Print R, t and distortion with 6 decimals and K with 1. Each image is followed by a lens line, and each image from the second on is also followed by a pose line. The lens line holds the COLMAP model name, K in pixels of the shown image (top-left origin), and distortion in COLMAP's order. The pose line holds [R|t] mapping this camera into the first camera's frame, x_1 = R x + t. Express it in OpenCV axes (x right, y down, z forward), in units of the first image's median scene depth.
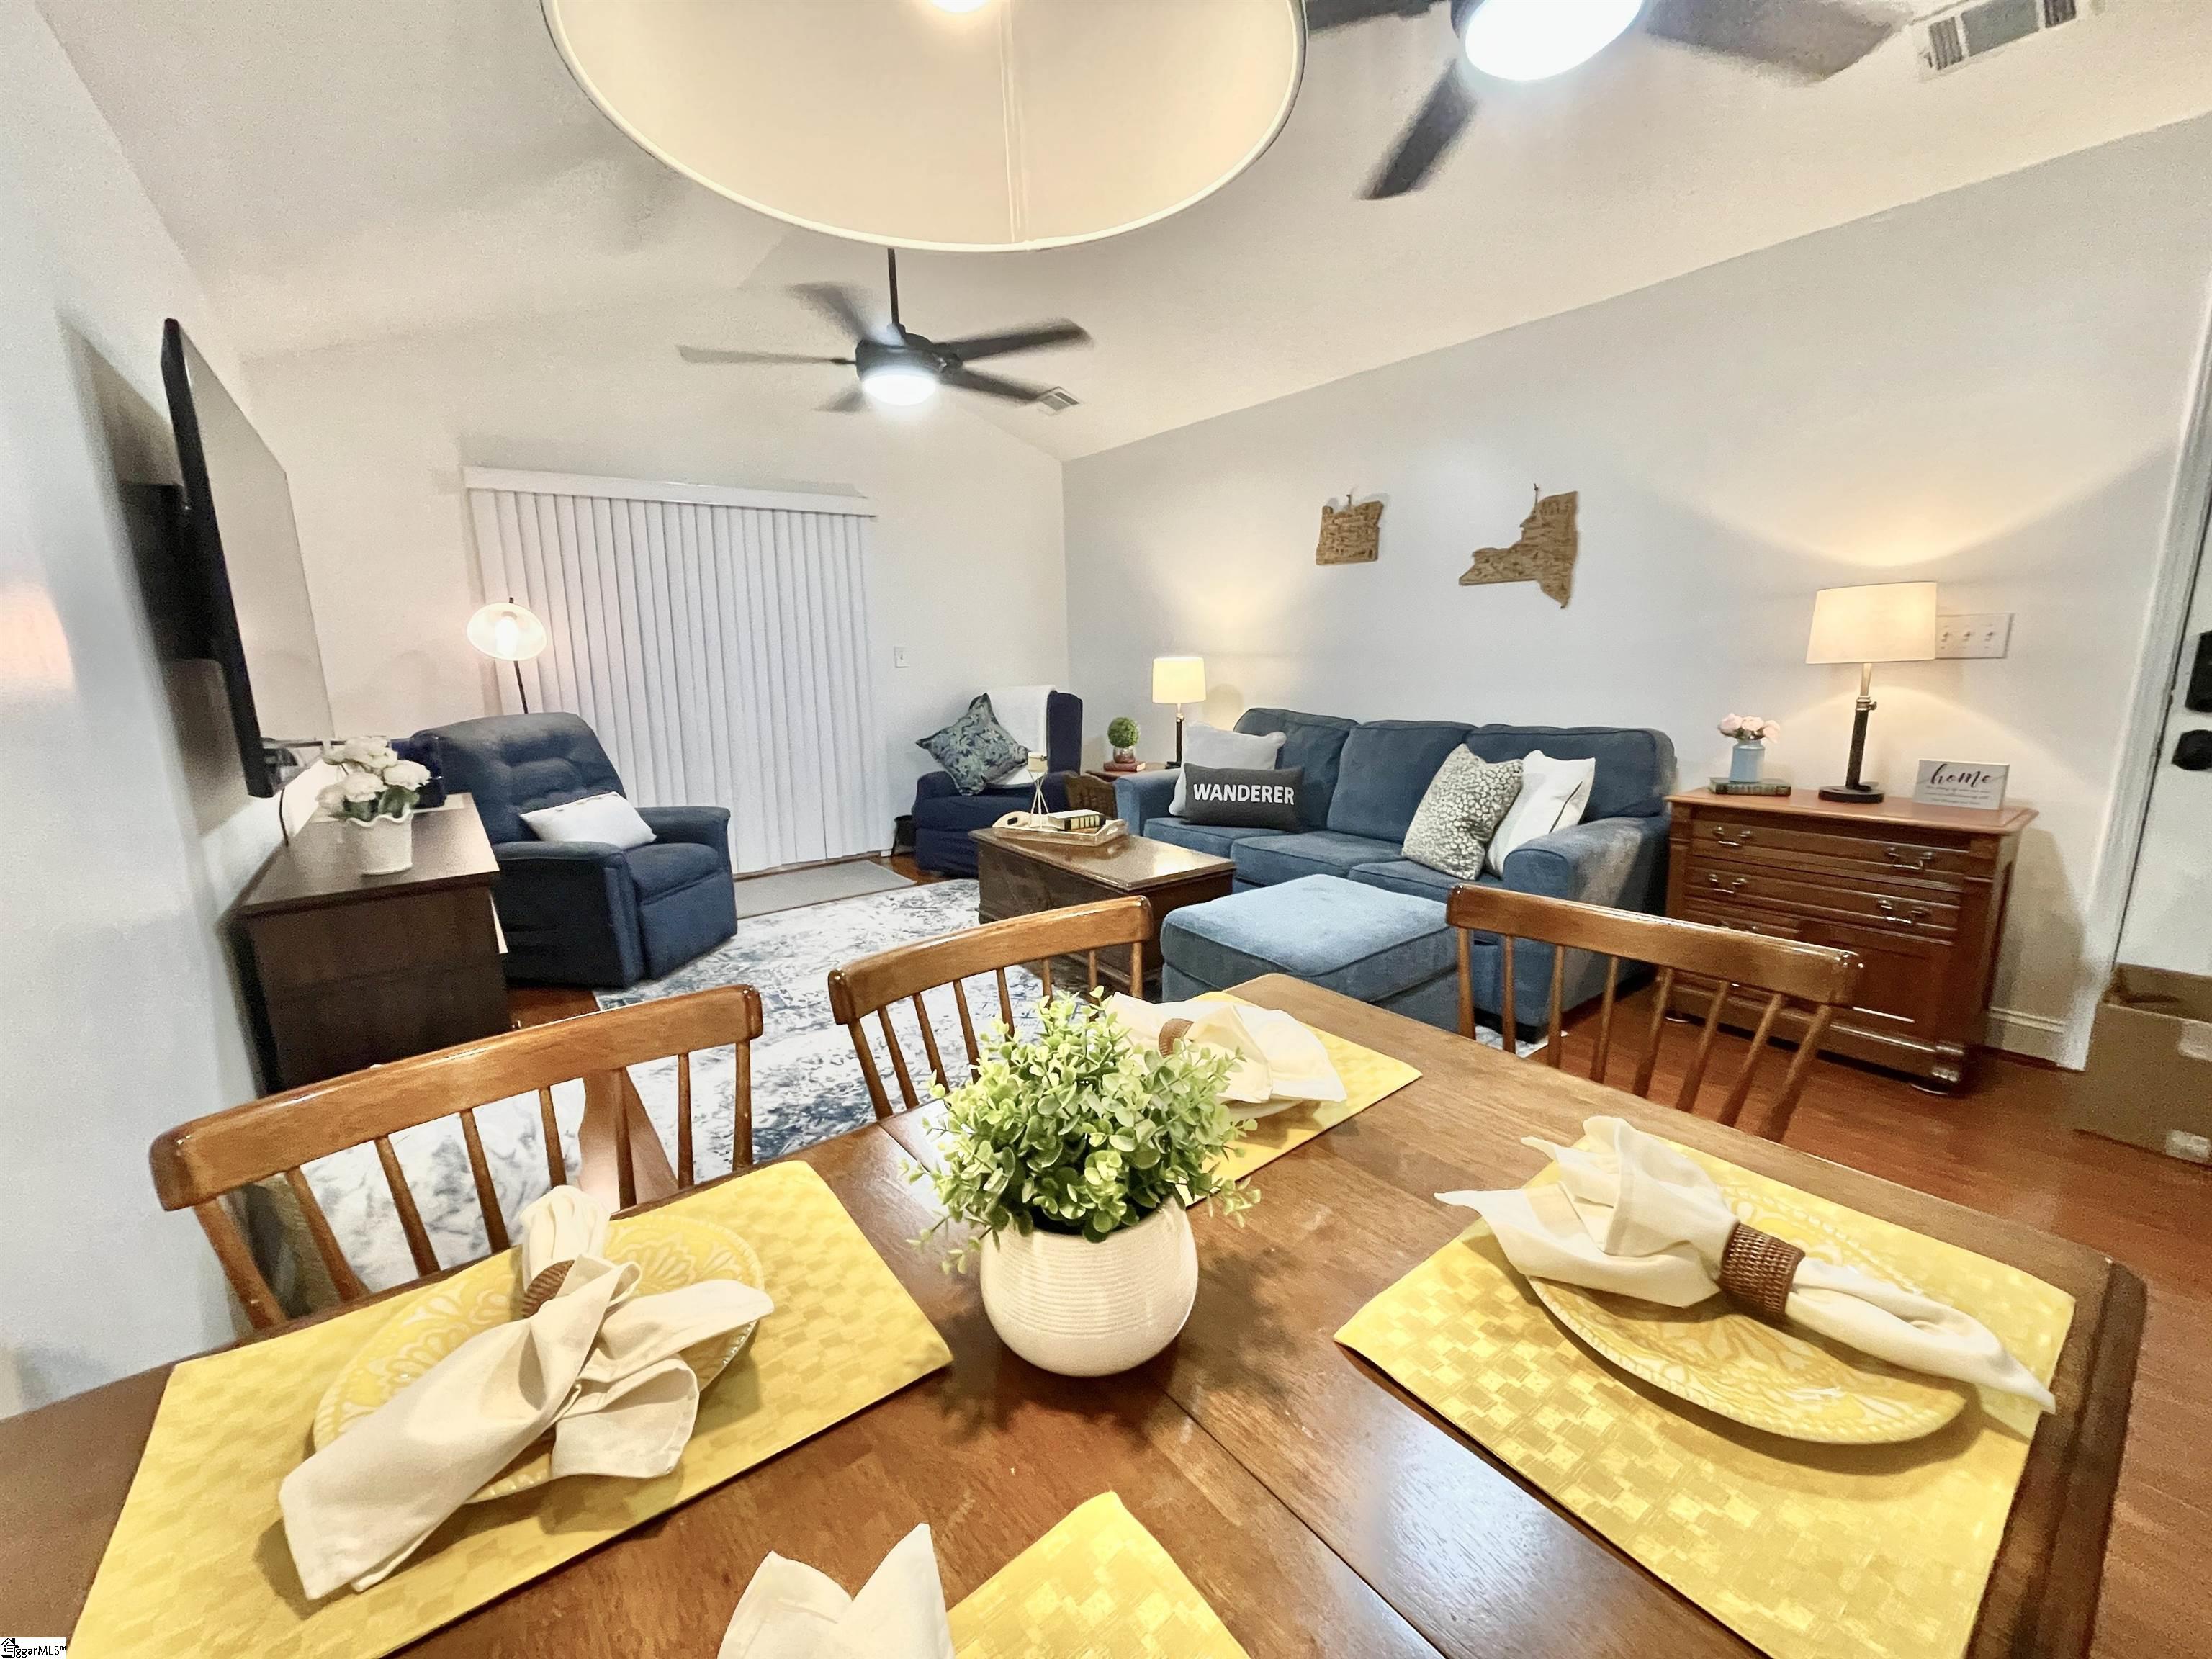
lens RADIAL K [[889.2, 0, 1102.8], [0, 889.2, 831.6], [0, 0, 1]] dist [-0.004962, 0.000912]
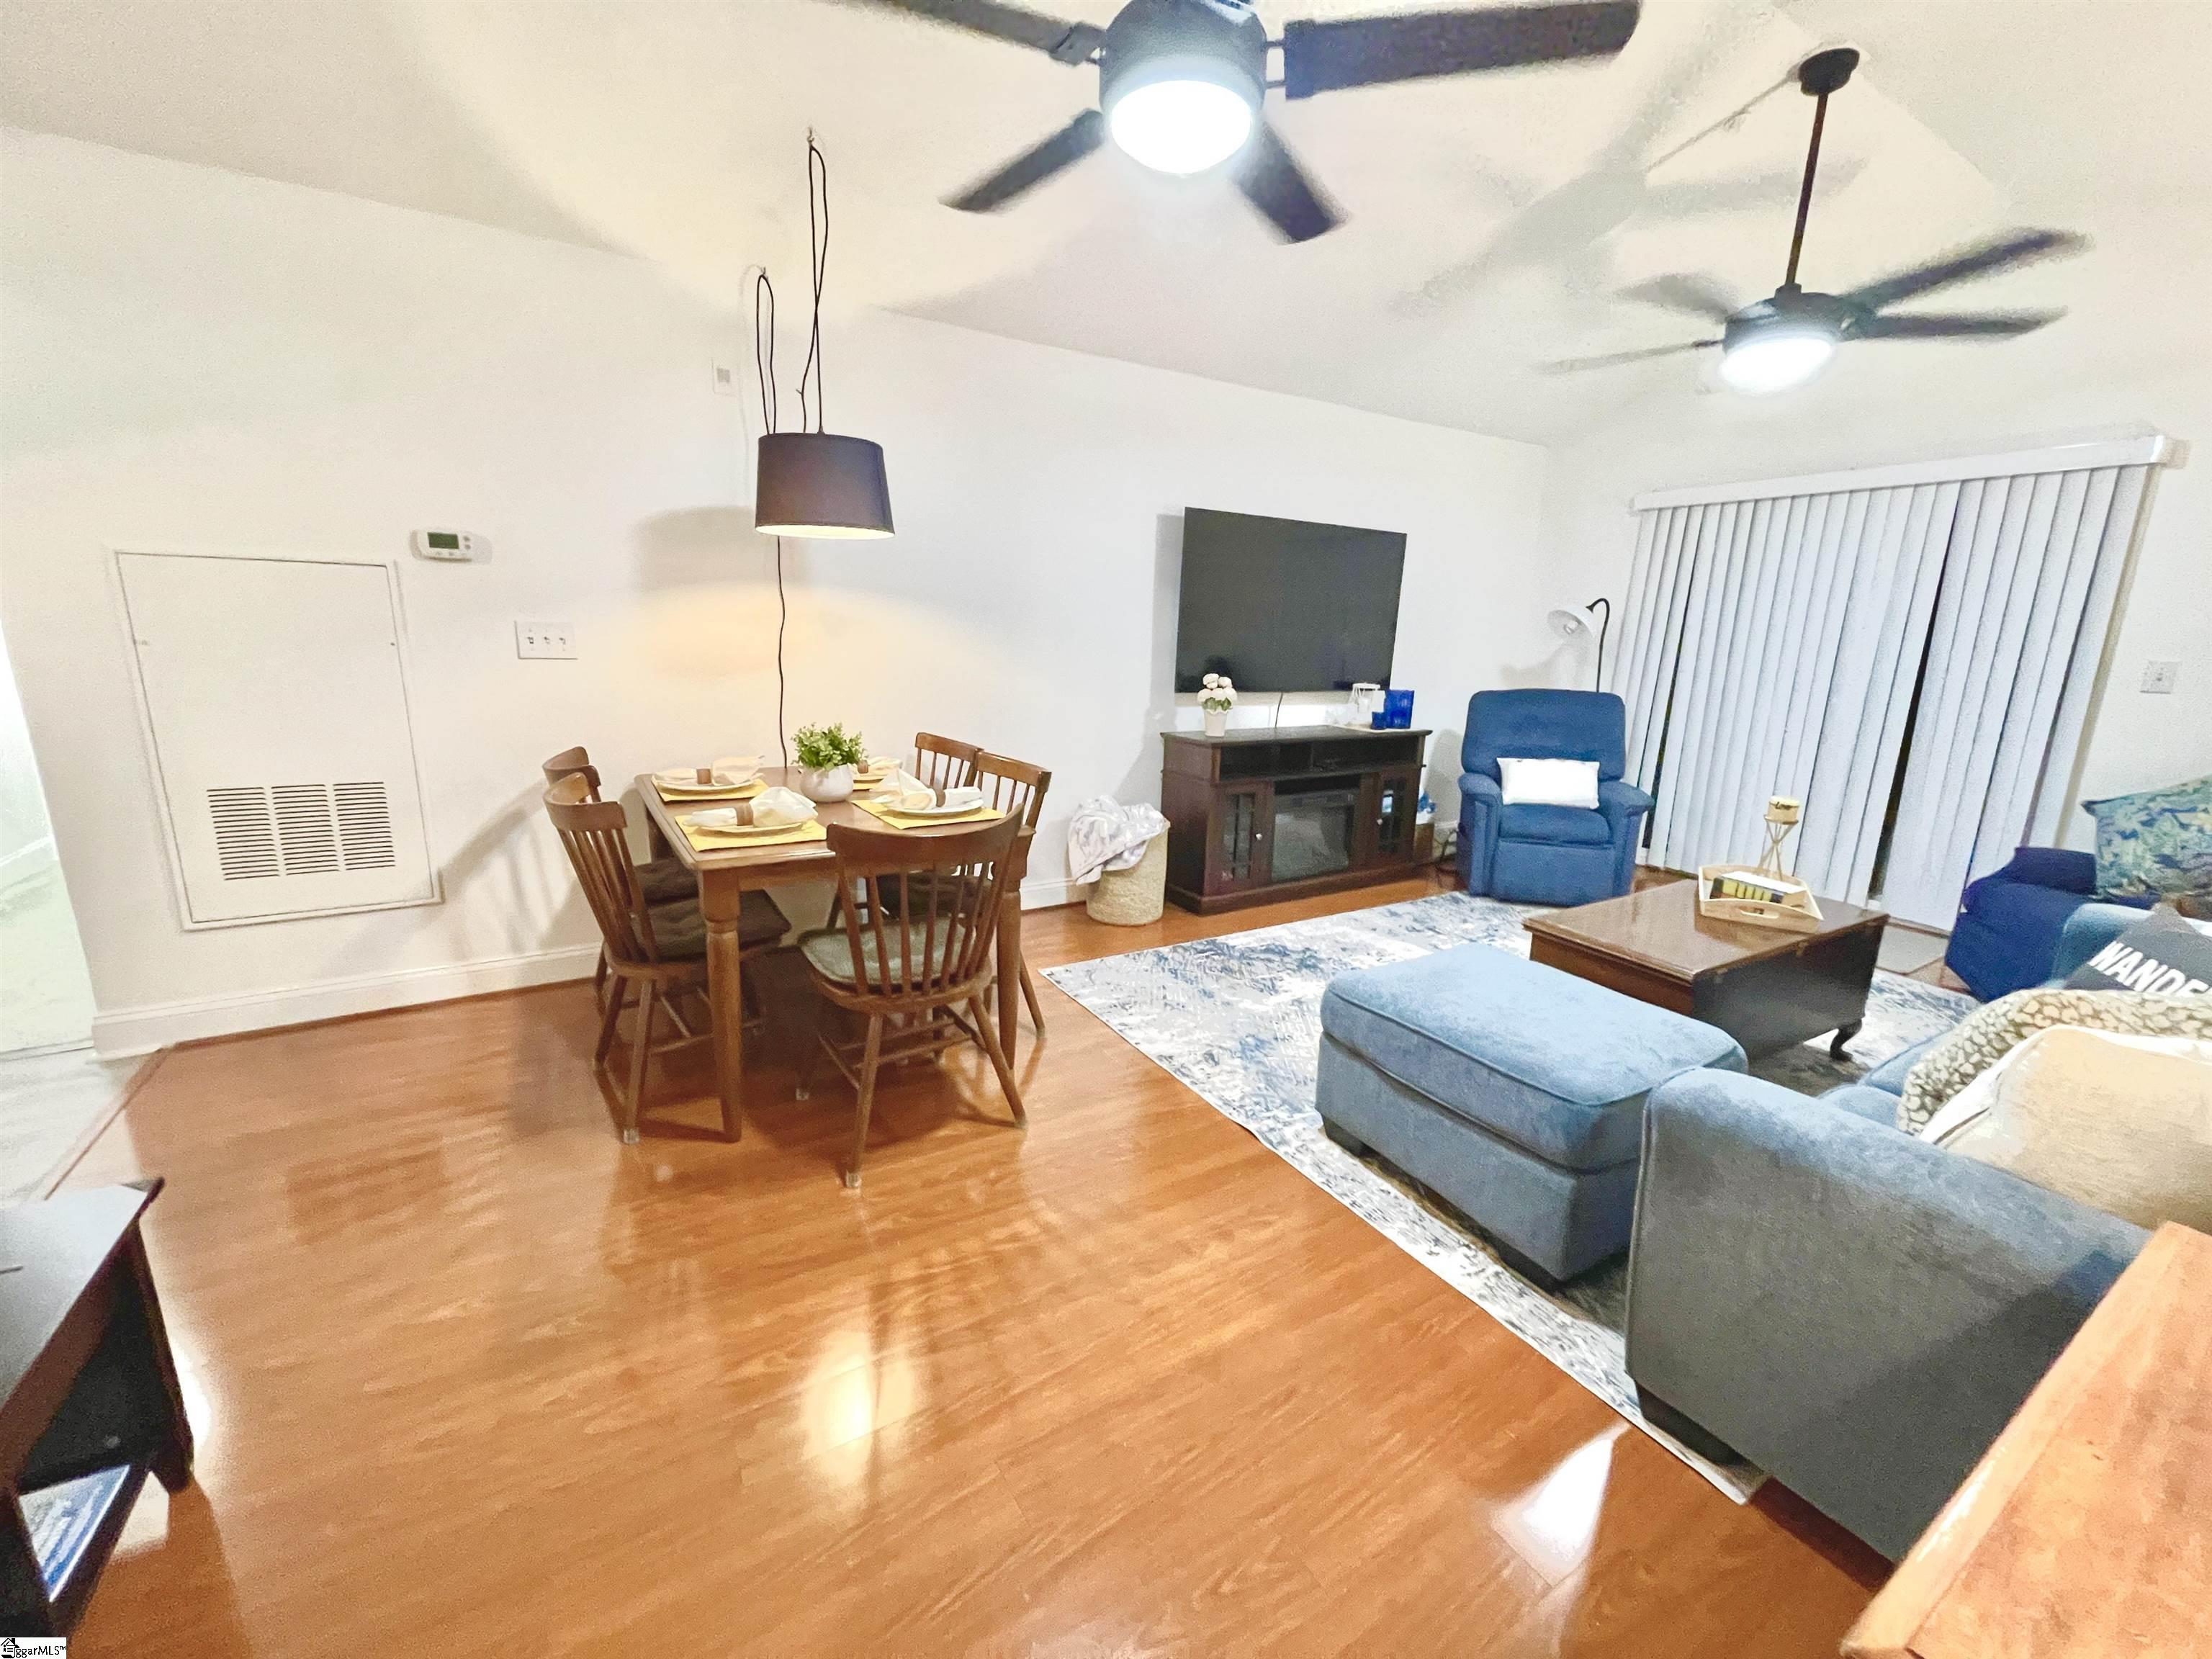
lens RADIAL K [[889.2, 0, 1098.6], [0, 889.2, 831.2], [0, 0, 1]] dist [-0.004962, 0.000912]
pose [[-0.110672, 0.244628, -0.963280, 0.727584], [-0.223426, 0.938301, 0.263954, -0.129882], [0.968418, 0.244434, -0.049187, 0.460727]]
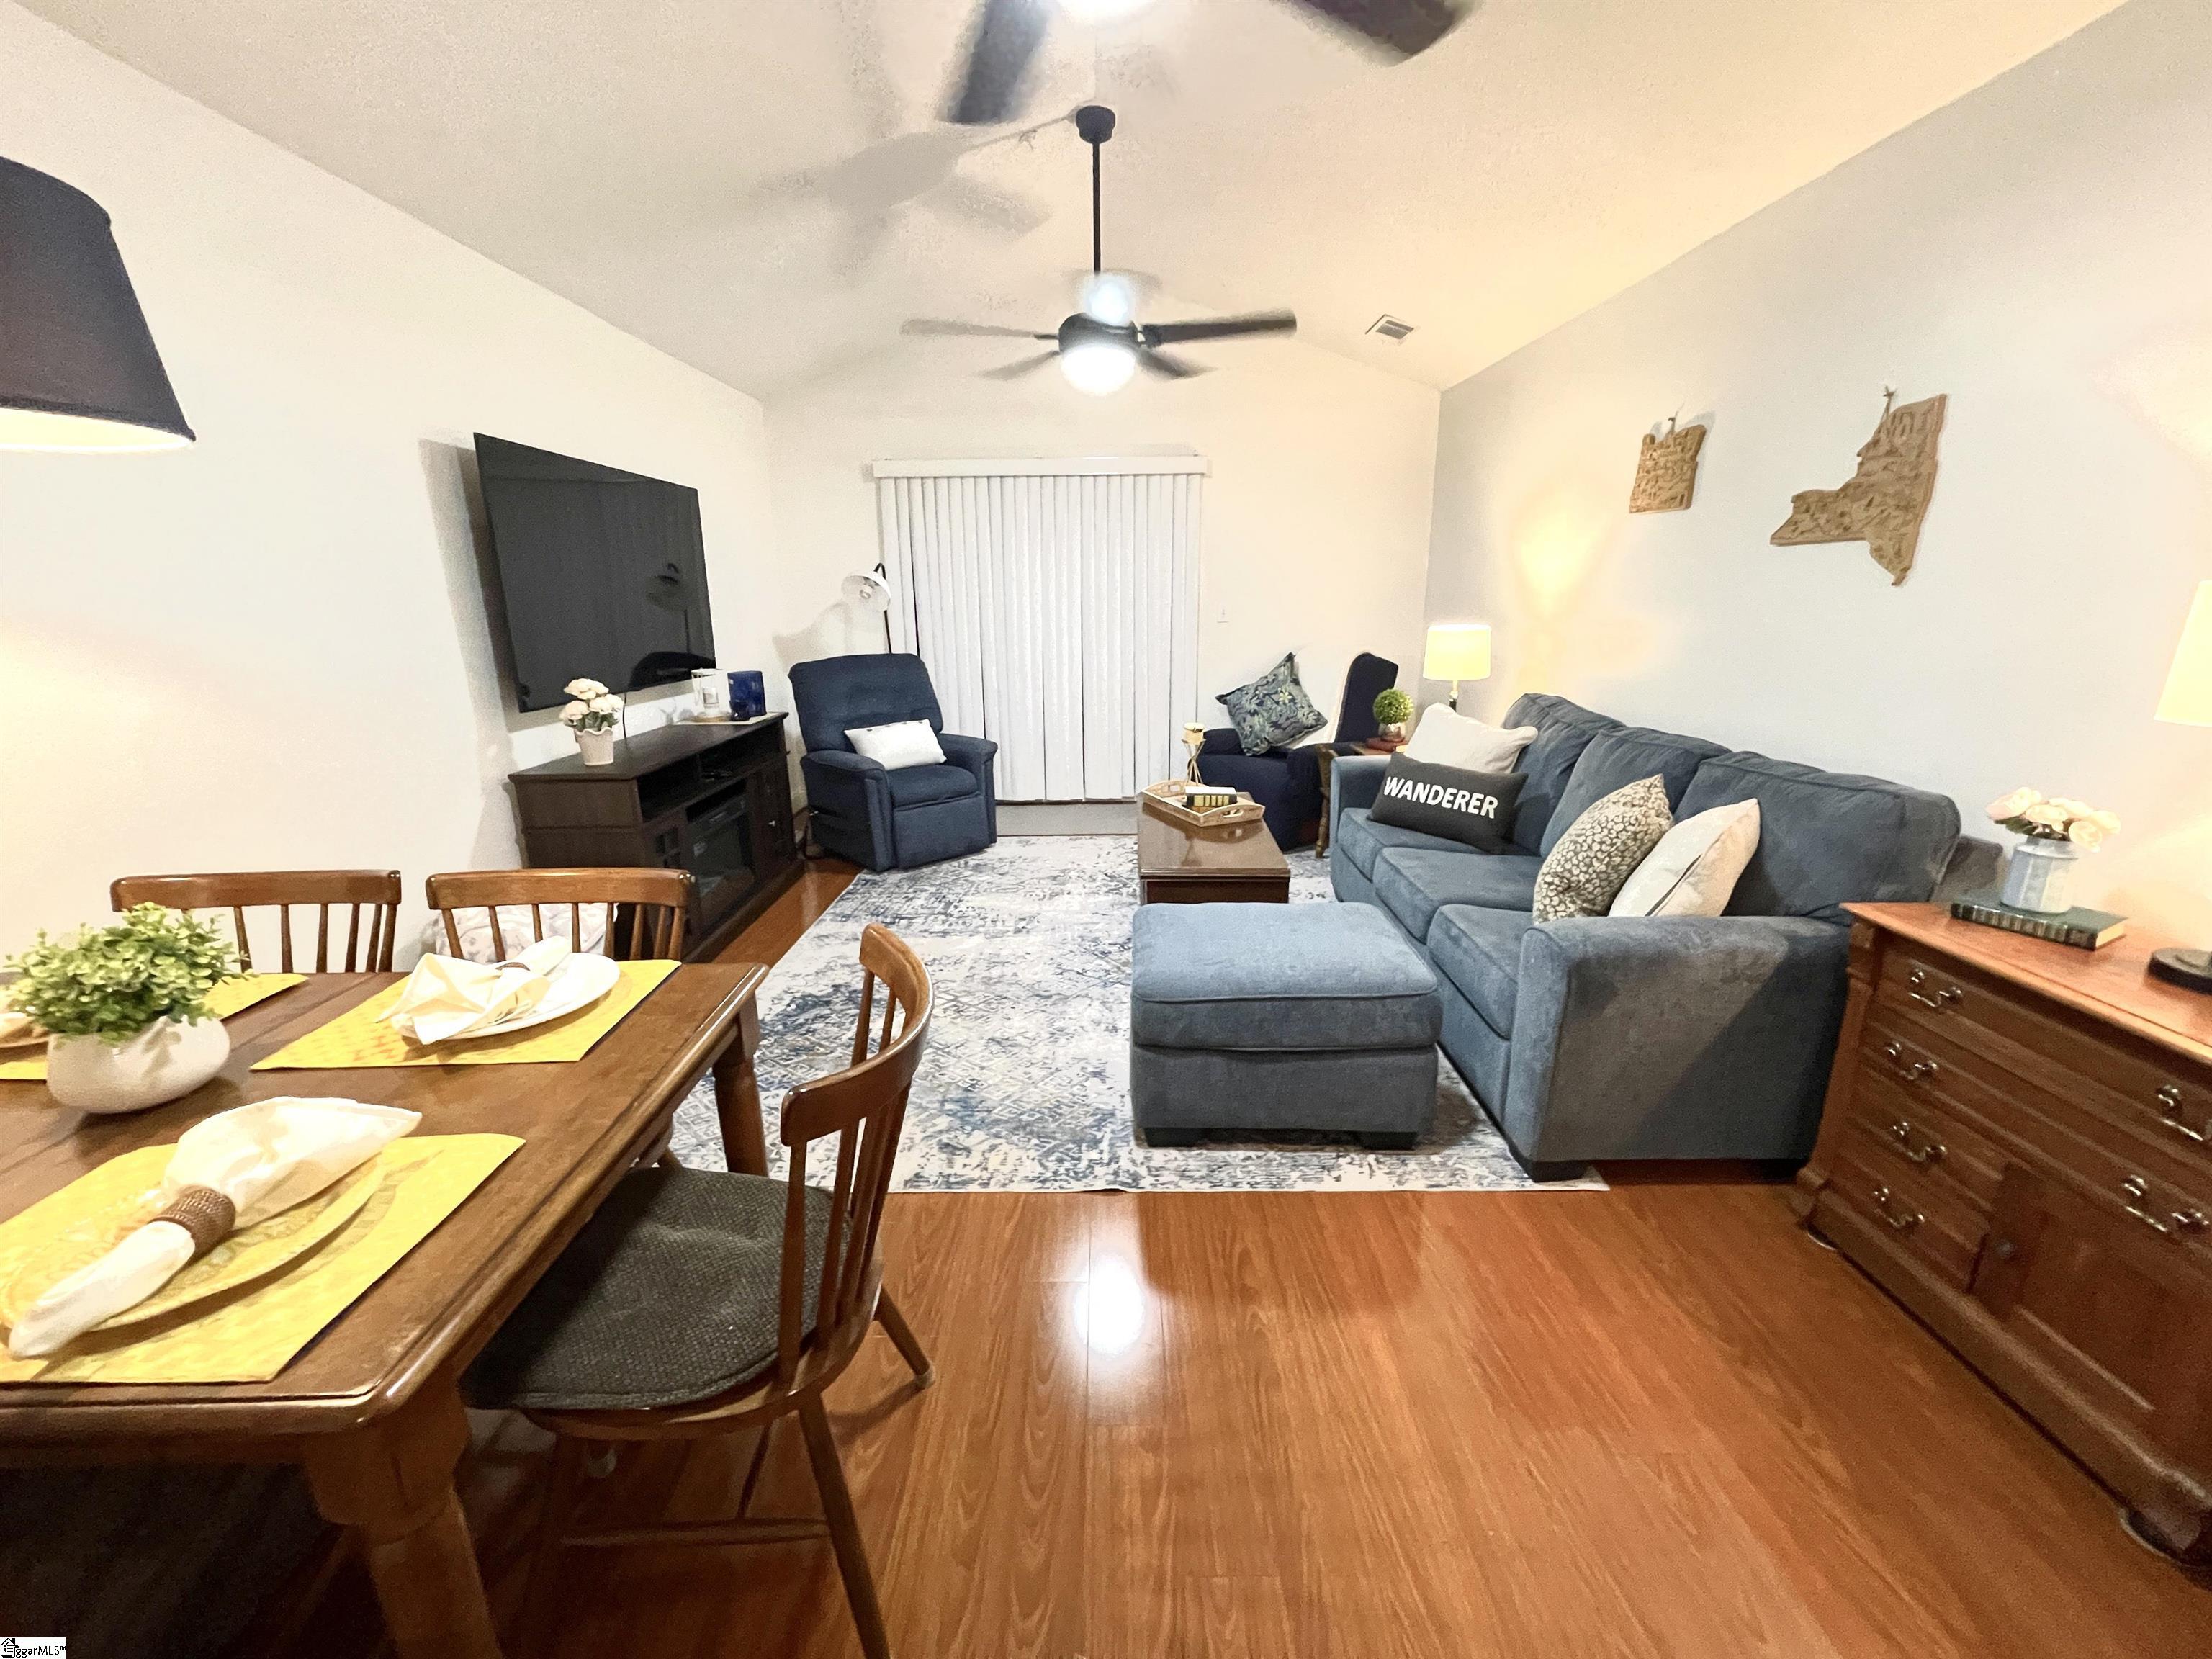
lens RADIAL K [[889.2, 0, 1100.6], [0, 889.2, 832.8], [0, 0, 1]] dist [-0.004962, 0.000912]
pose [[0.792850, 0.175348, -0.583645, 0.438303], [-0.130293, 0.984340, 0.118736, -0.072445], [0.595326, -0.018095, 0.803281, 0.133540]]
